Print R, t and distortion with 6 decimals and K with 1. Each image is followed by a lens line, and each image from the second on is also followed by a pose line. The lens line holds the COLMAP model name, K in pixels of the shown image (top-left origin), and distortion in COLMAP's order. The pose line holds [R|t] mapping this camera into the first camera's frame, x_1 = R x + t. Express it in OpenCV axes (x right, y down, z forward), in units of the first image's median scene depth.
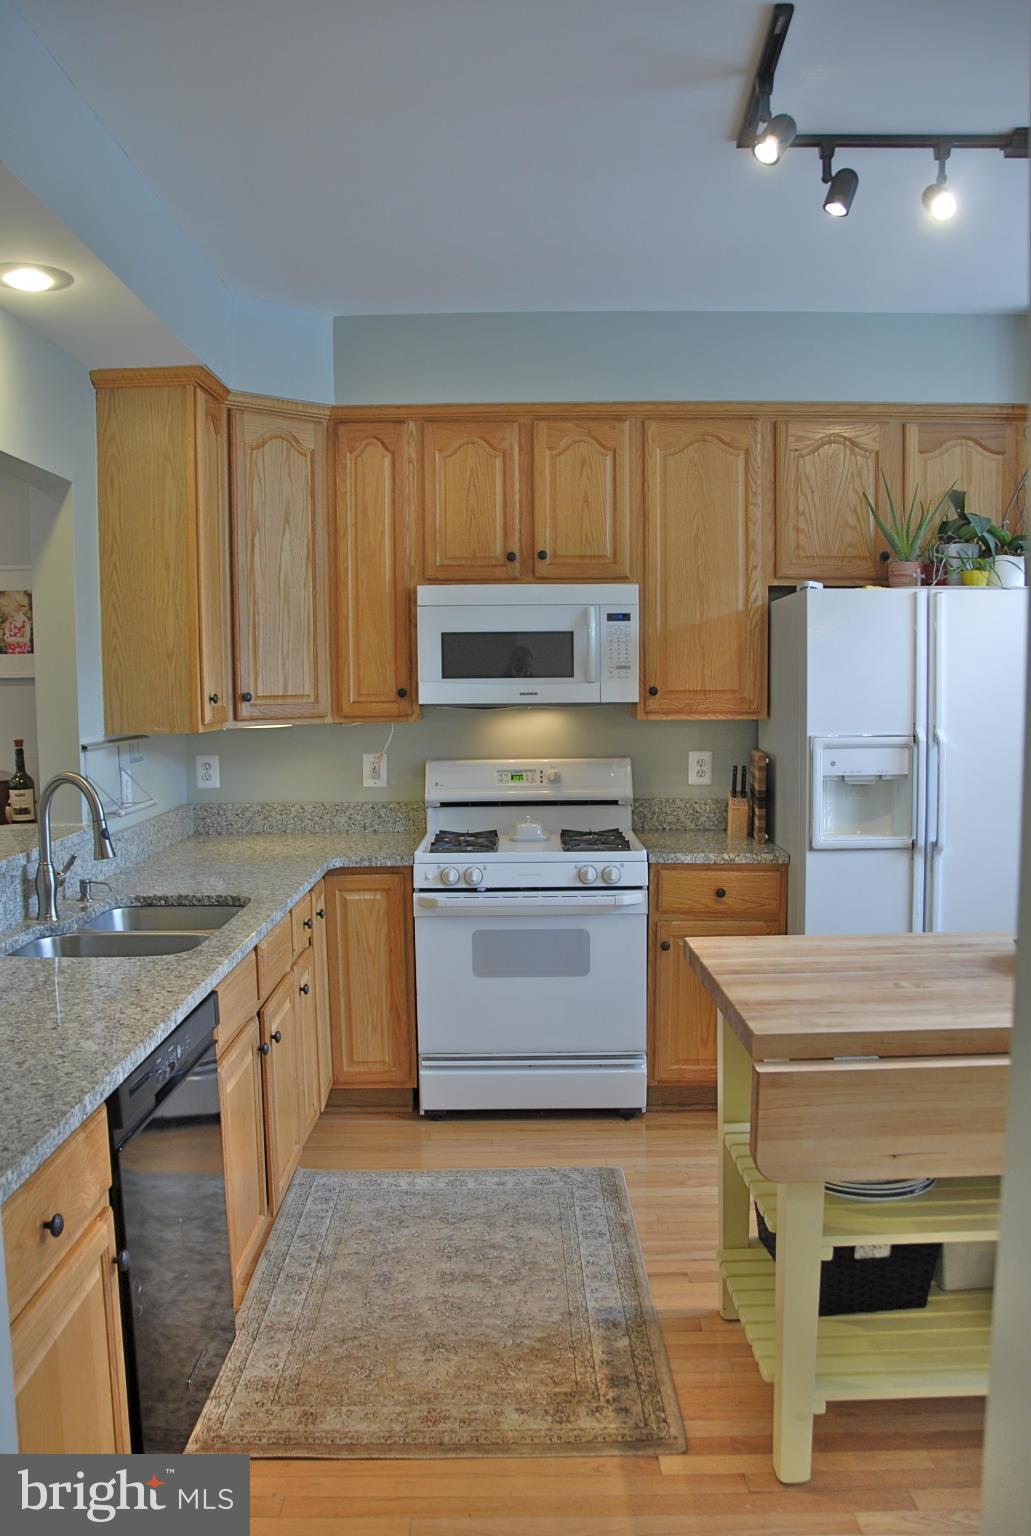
lens RADIAL K [[1258.9, 0, 505.5], [0, 1258.9, 771.3], [0, 0, 1]] dist [-0.134598, 0.098452]
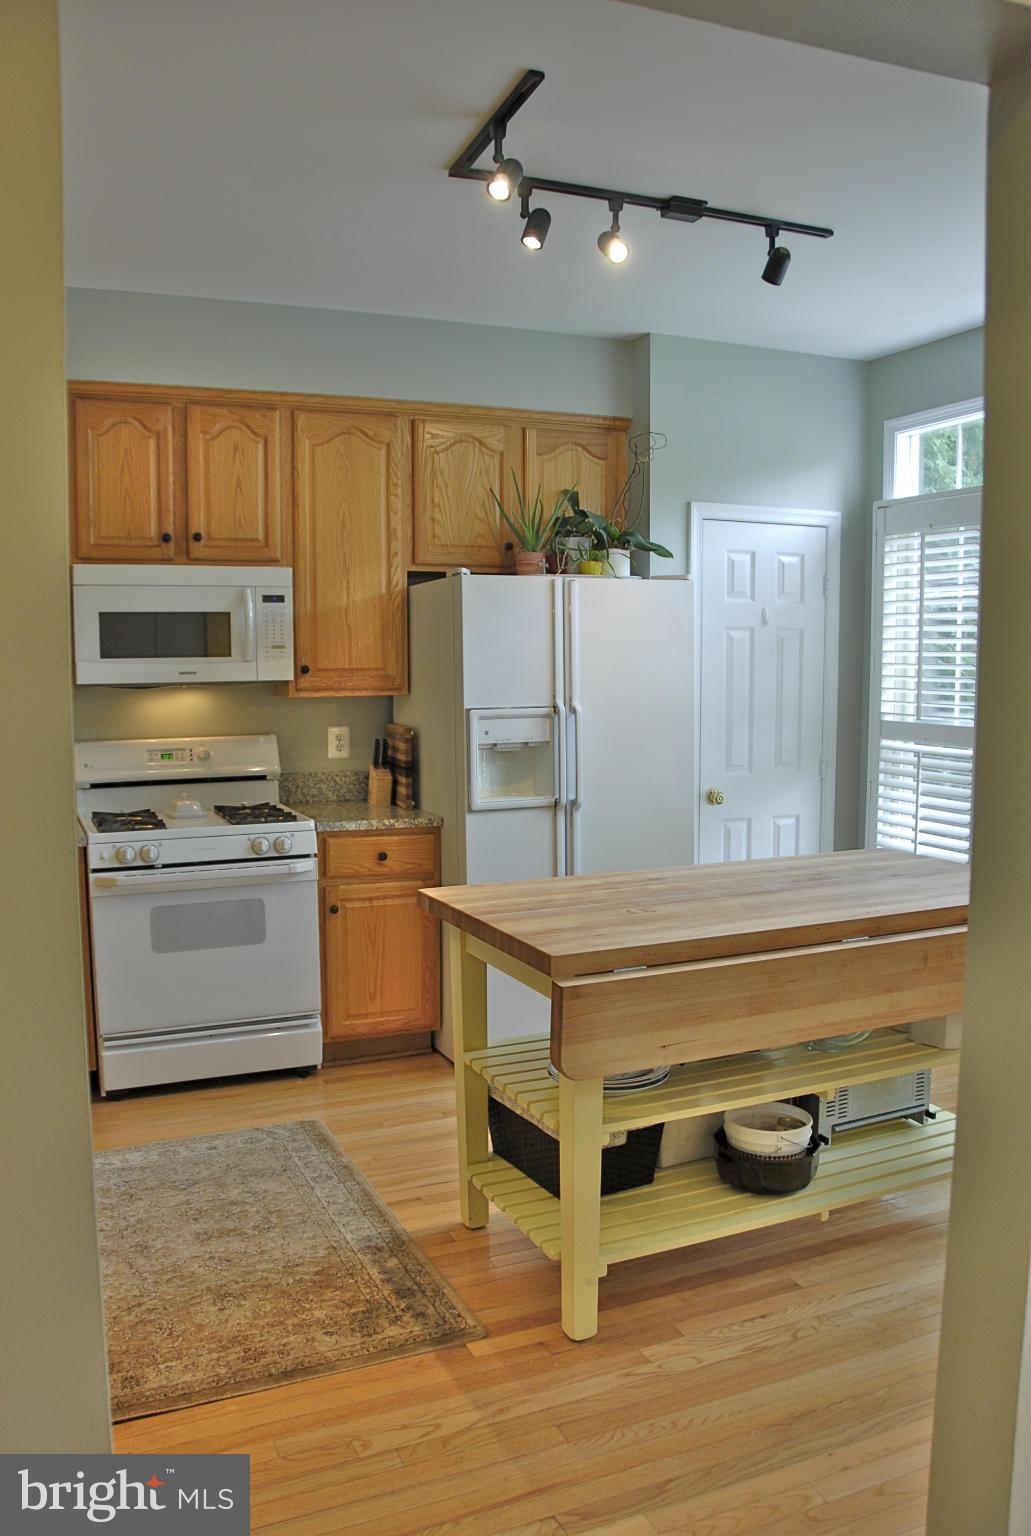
lens RADIAL K [[1258.9, 0, 516.3], [0, 1258.9, 767.2], [0, 0, 1]] dist [-0.134598, 0.098452]
pose [[0.915449, -0.033057, 0.401073, -0.154279], [0.029591, 0.999452, 0.014833, 0.008035], [-0.401344, -0.001711, 0.915926, -0.033437]]
